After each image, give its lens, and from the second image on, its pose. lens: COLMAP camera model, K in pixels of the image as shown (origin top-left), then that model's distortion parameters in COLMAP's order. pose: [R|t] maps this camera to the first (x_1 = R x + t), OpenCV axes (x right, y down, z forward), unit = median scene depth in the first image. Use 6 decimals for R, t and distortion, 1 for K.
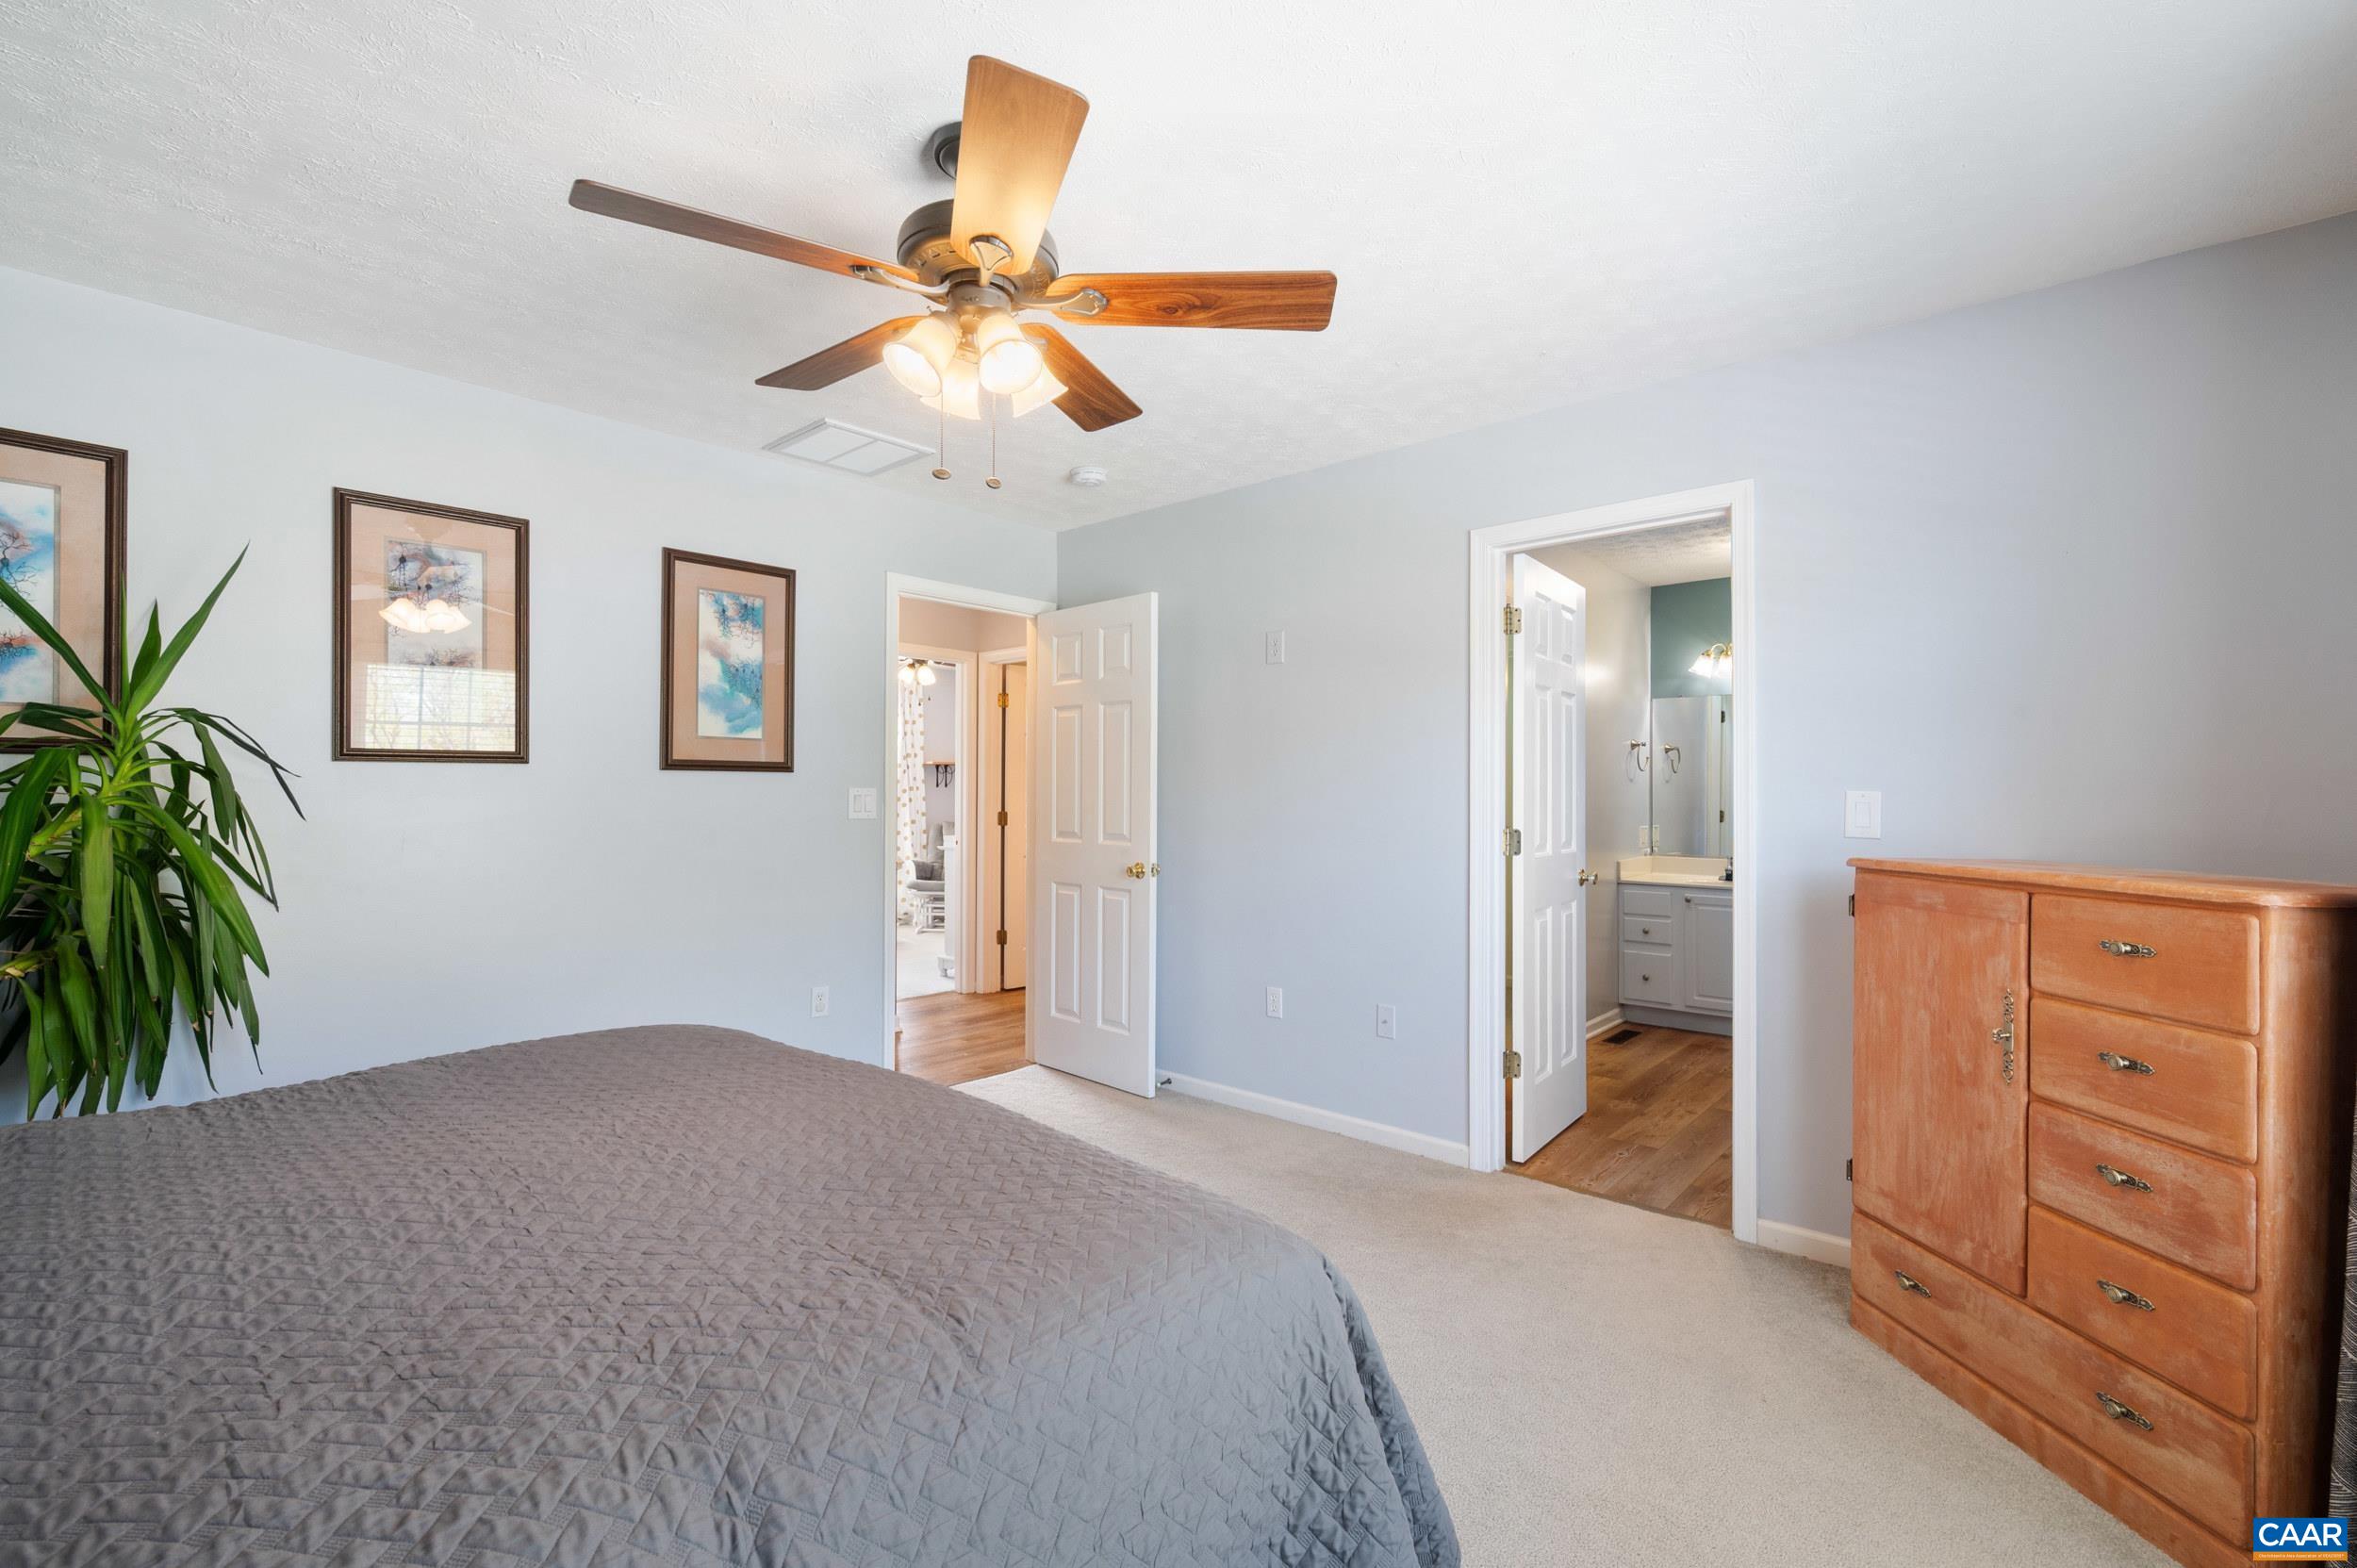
lens RADIAL K [[1072.9, 0, 1184.1], [0, 1072.9, 789.2], [0, 0, 1]] dist [-0.002988, 0.002288]
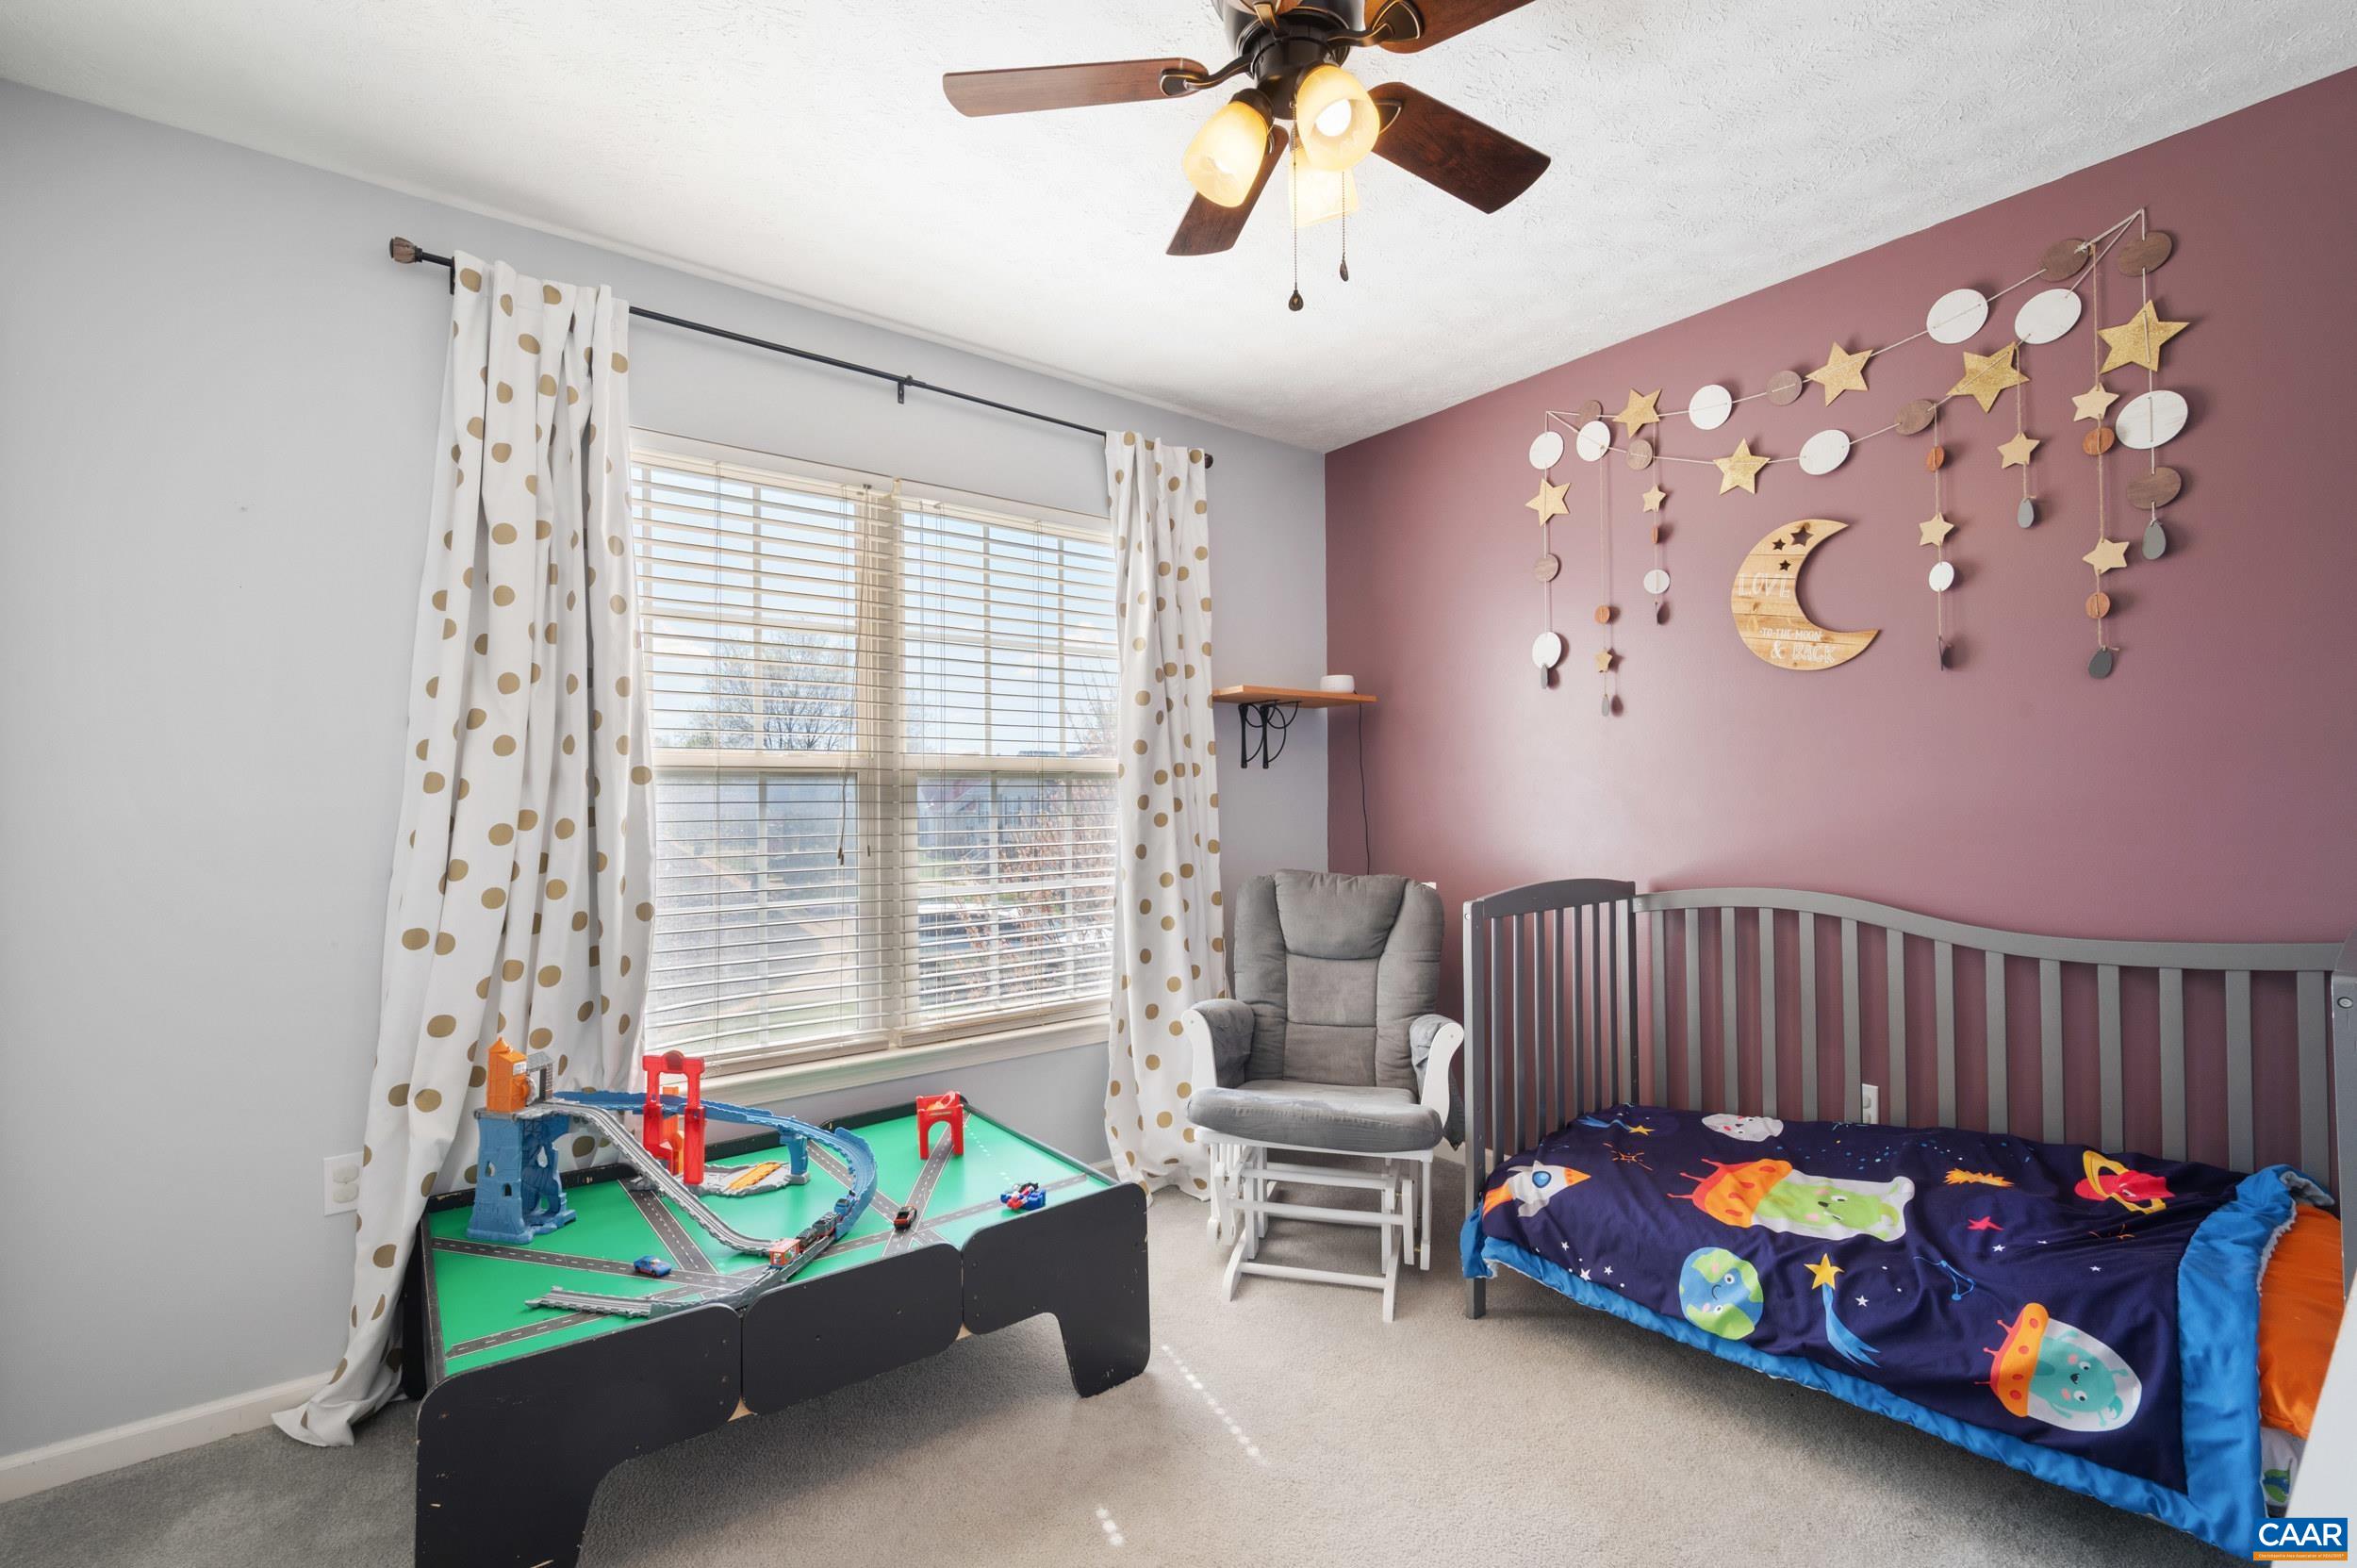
lens RADIAL K [[1072.9, 0, 1178.1], [0, 1072.9, 779.3], [0, 0, 1]] dist [-0.002988, 0.002288]
pose [[0.984898, -0.007646, -0.172964, -0.196358], [0.005633, 0.999911, -0.012129, 0.006519], [0.173042, 0.010972, 0.984853, 0.671270]]
